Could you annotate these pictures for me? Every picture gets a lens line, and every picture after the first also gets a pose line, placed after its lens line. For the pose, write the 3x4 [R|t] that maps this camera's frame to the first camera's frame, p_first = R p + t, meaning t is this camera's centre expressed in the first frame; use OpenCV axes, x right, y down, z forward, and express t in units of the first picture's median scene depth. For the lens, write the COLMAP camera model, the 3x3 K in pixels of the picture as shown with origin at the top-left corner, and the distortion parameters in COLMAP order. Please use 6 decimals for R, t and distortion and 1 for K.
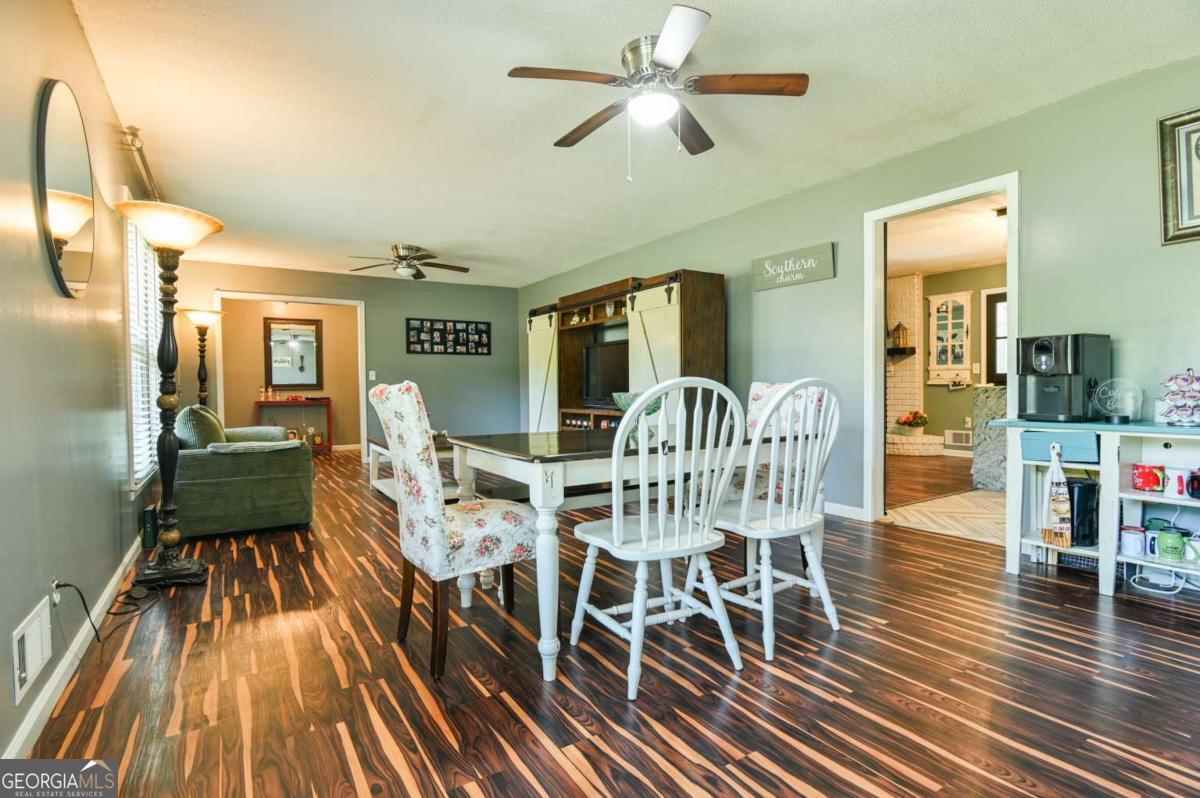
lens RADIAL K [[563.0, 0, 600.0], [0, 563.0, 399.0], [0, 0, 1]] dist [-0.046189, 0.000311]
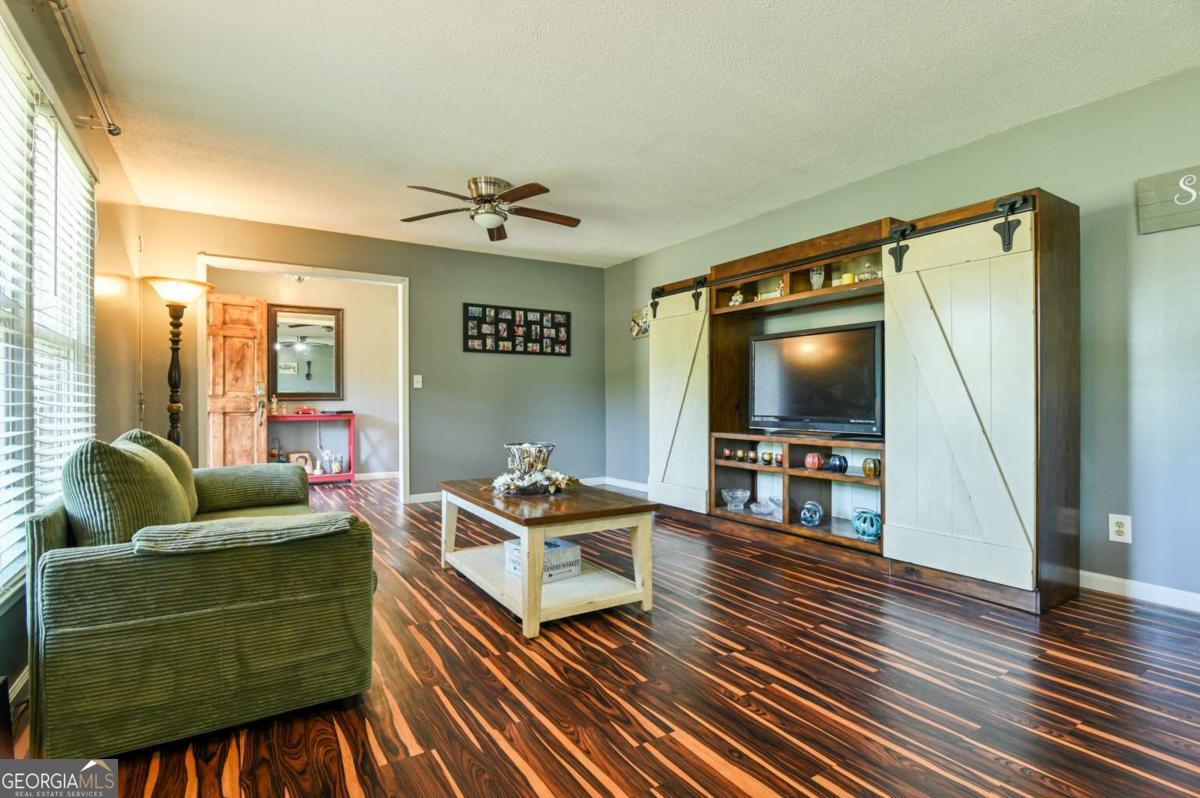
lens RADIAL K [[586.2, 0, 600.0], [0, 586.2, 399.0], [0, 0, 1]] dist [-0.023817, -0.000226]
pose [[0.999706, 0.007550, -0.023042, -0.147486], [-0.008020, 0.999760, -0.020379, -0.005514], [0.022883, 0.020557, 0.999527, 0.239140]]
